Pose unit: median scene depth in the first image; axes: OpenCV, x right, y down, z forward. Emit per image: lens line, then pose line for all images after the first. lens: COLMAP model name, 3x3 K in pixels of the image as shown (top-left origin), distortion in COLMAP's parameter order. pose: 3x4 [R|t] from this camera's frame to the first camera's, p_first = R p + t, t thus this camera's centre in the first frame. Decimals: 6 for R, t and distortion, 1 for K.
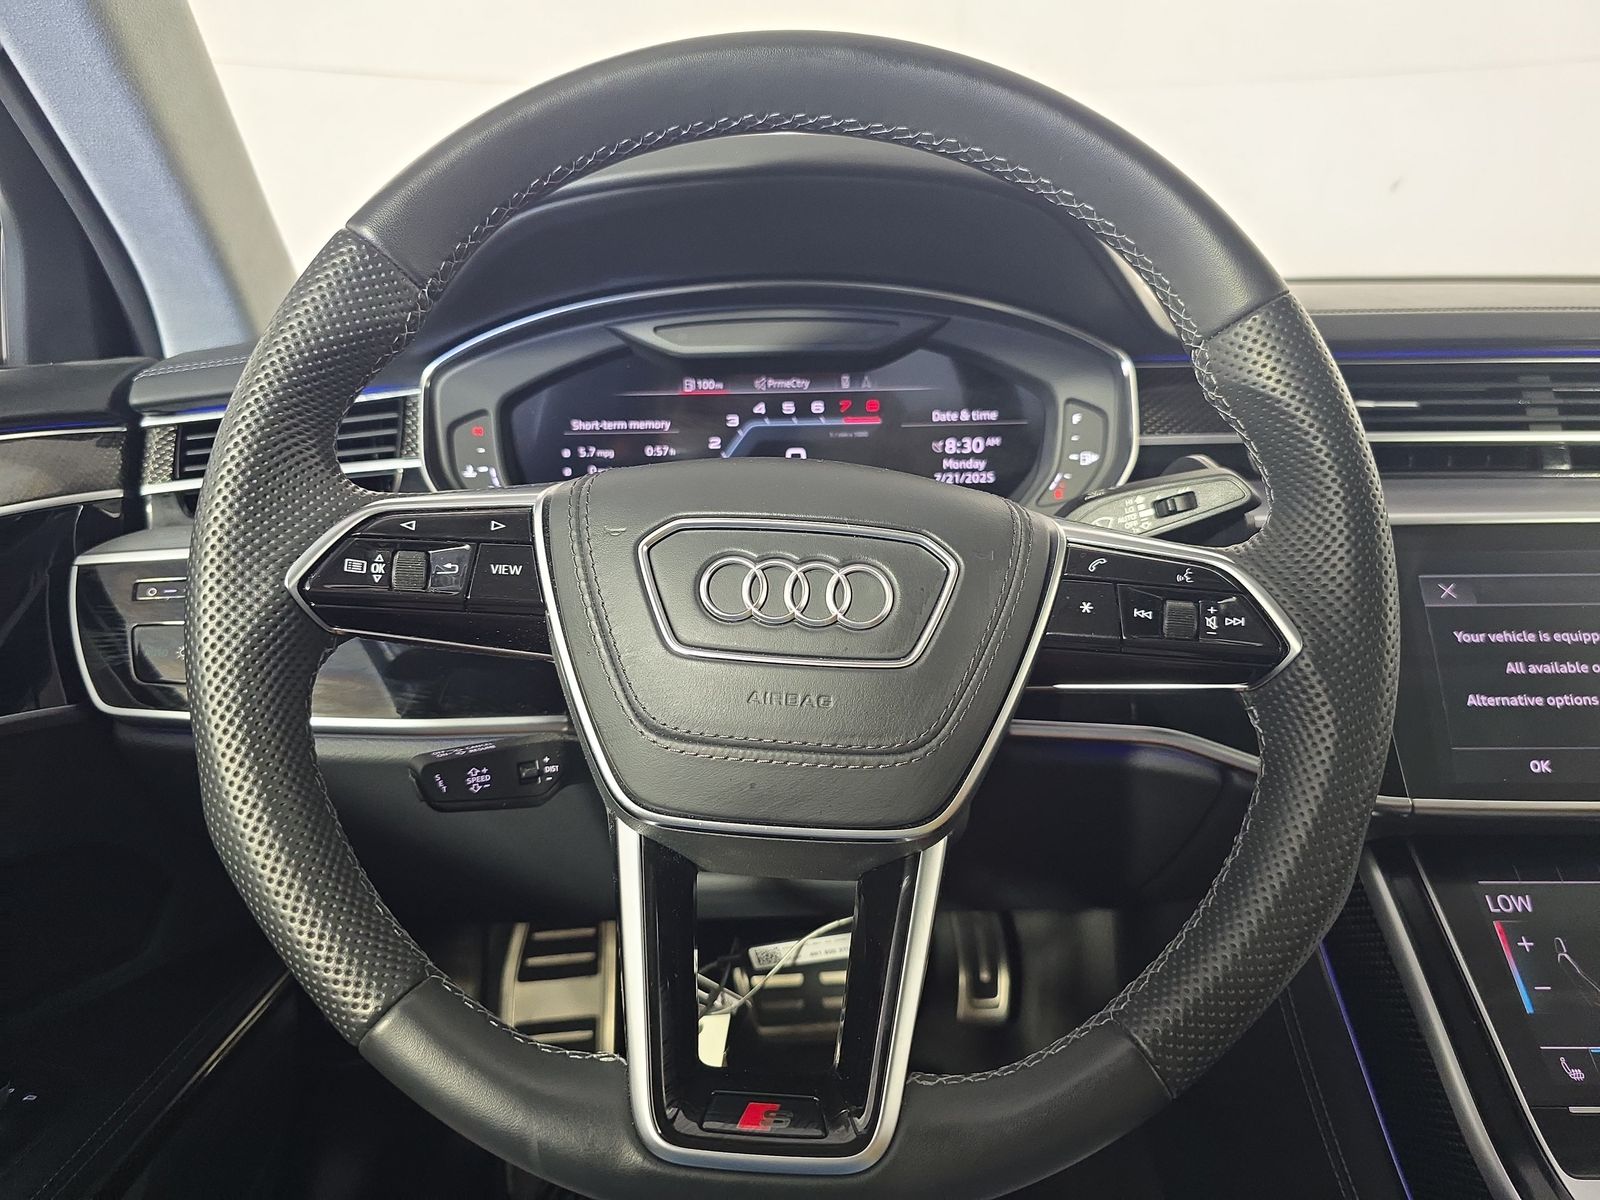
lens RADIAL K [[1048.6, 0, 793.3], [0, 1048.6, 608.9], [0, 0, 1]] dist [-0.004878, -0.017278]
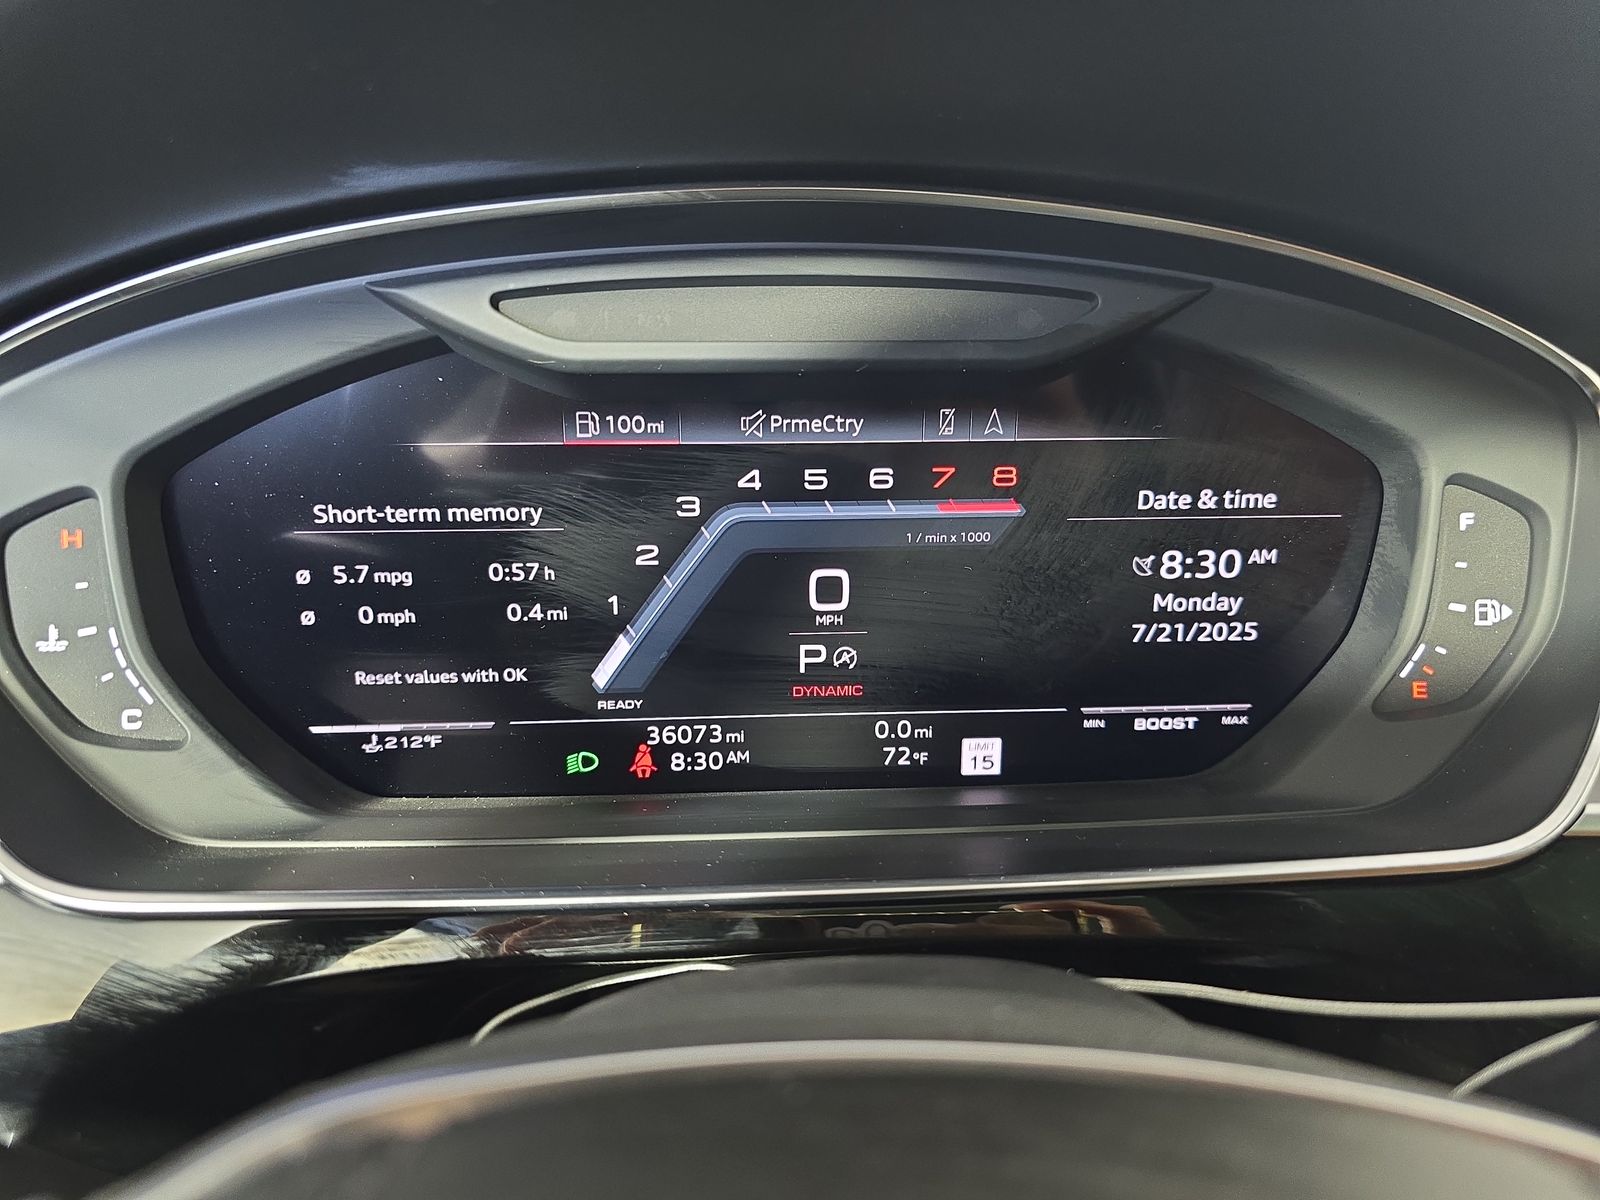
lens RADIAL K [[1048.6, 0, 801.3], [0, 1048.6, 589.5], [0, 0, 1]] dist [-0.004878, -0.017278]
pose [[0.996148, -0.008167, 0.087310, -0.049739], [0.000864, 0.996519, 0.083359, -0.183751], [-0.087687, -0.082962, 0.992687, 0.565253]]
